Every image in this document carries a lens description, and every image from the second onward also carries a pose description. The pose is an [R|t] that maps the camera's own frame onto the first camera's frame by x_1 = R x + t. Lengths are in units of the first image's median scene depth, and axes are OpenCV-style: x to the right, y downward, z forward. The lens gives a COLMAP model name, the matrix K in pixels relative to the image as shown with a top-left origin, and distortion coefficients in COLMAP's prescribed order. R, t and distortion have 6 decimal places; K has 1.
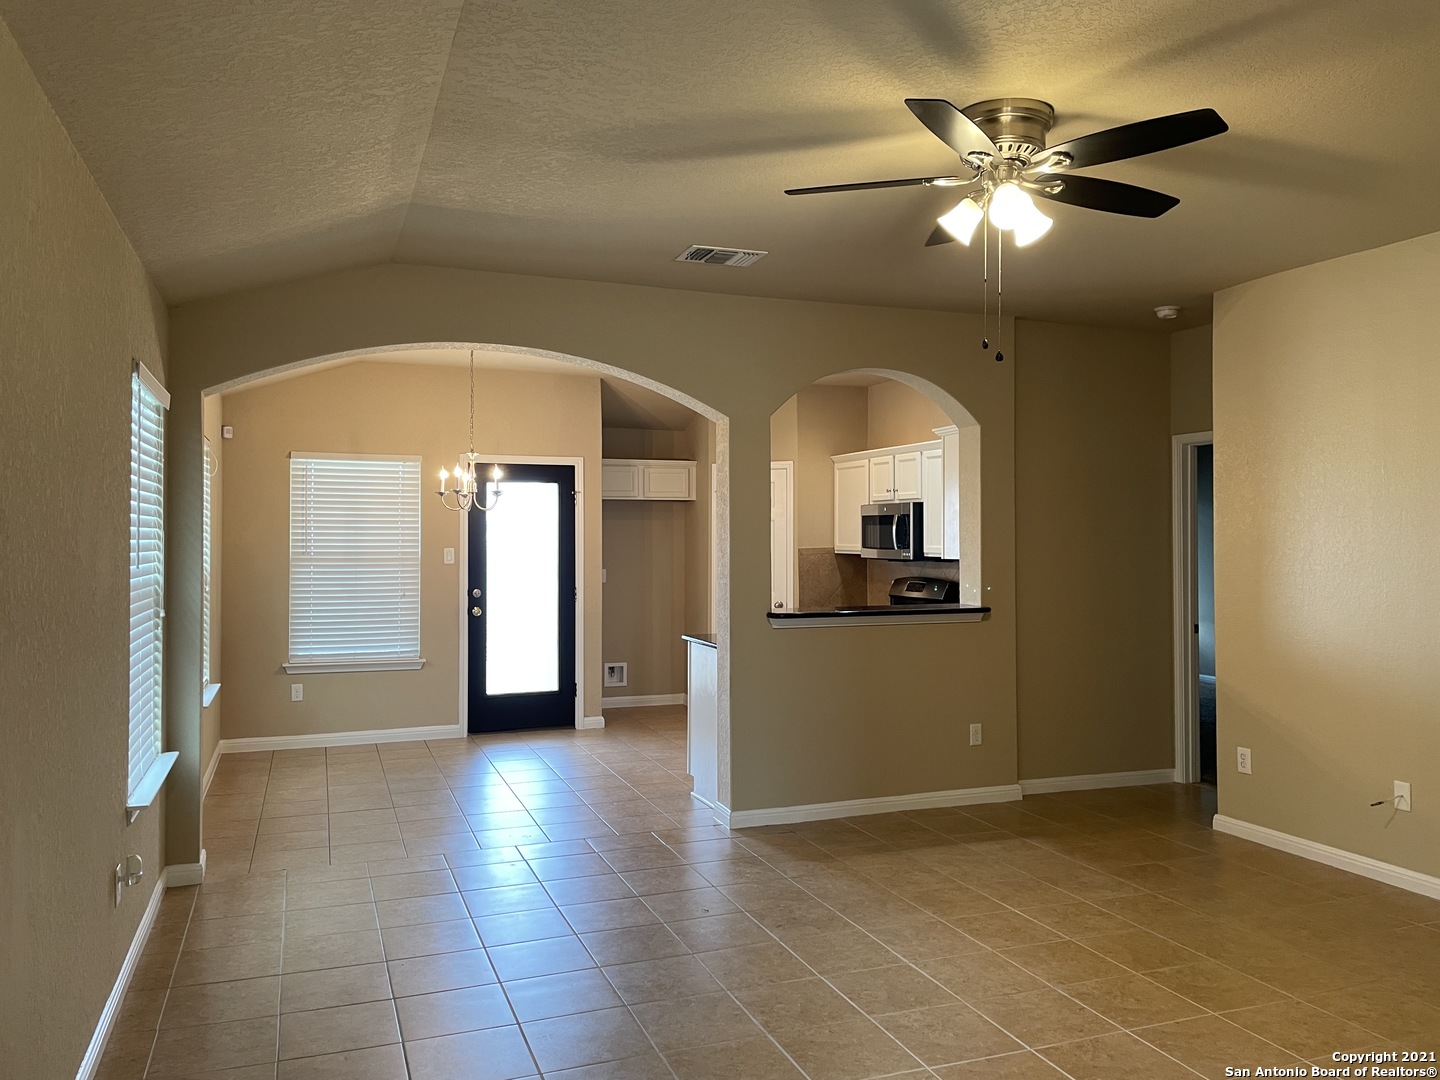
lens RADIAL K [[1098.1, 0, 722.8], [0, 1098.1, 526.0], [0, 0, 1]] dist [0.090202, -0.115347]
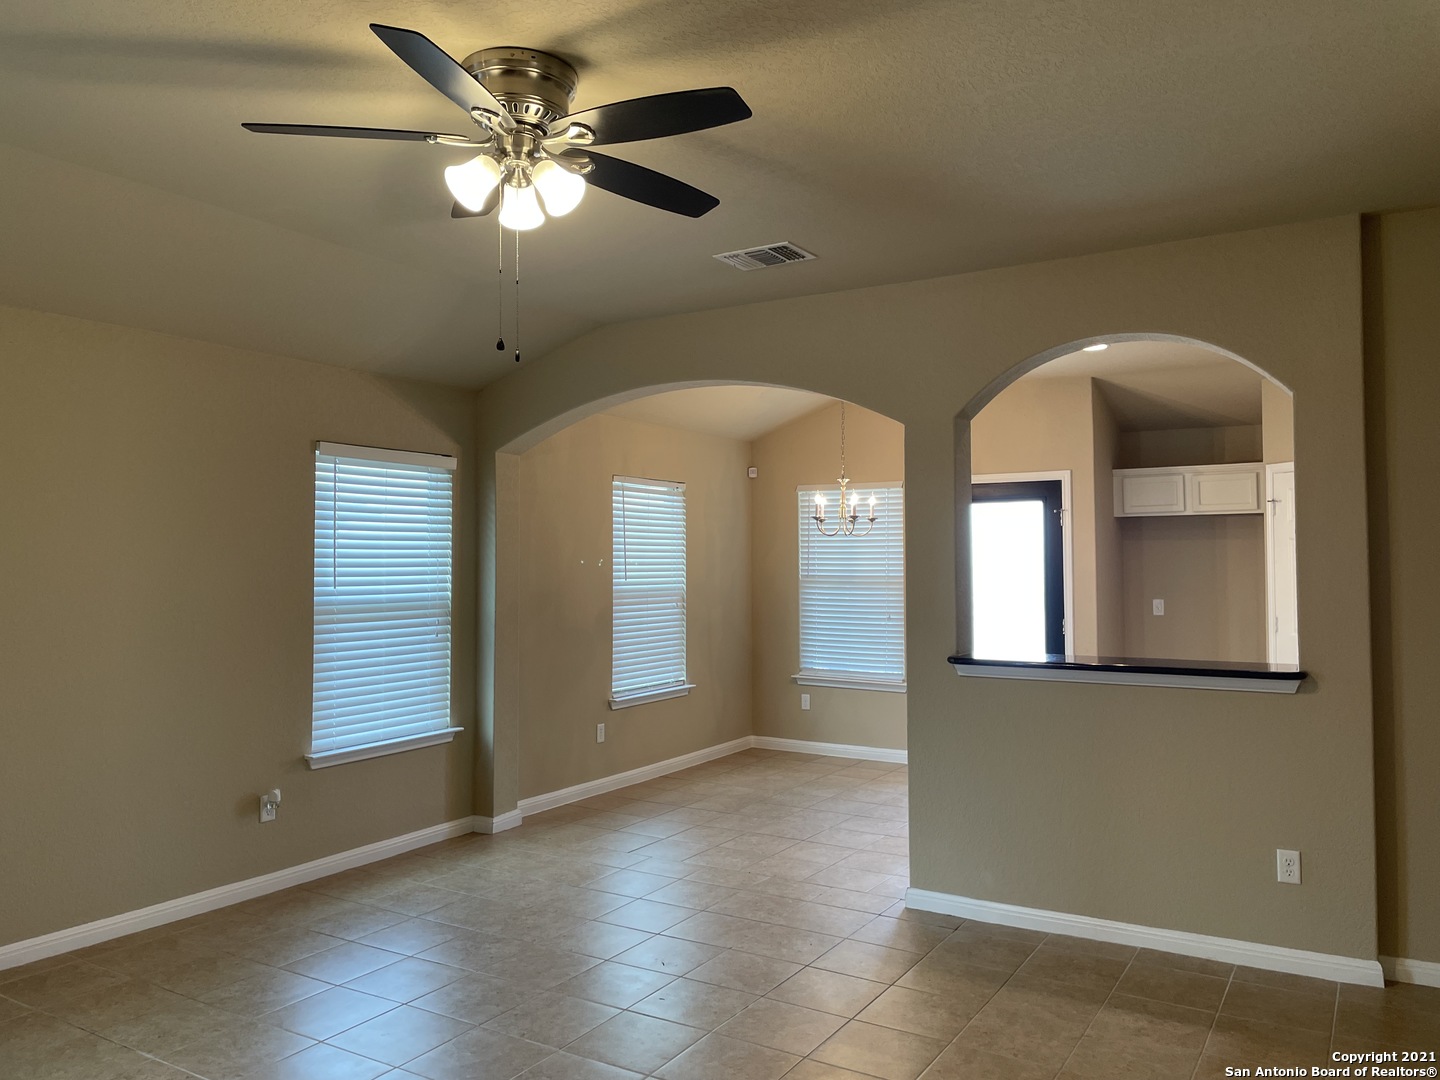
lens RADIAL K [[1098.1, 0, 722.8], [0, 1098.1, 526.0], [0, 0, 1]] dist [0.090202, -0.115347]
pose [[0.608775, -0.026549, -0.792899, 0.435461], [0.014301, 0.999645, -0.022492, -0.002107], [0.793214, 0.002353, 0.608938, 0.260478]]
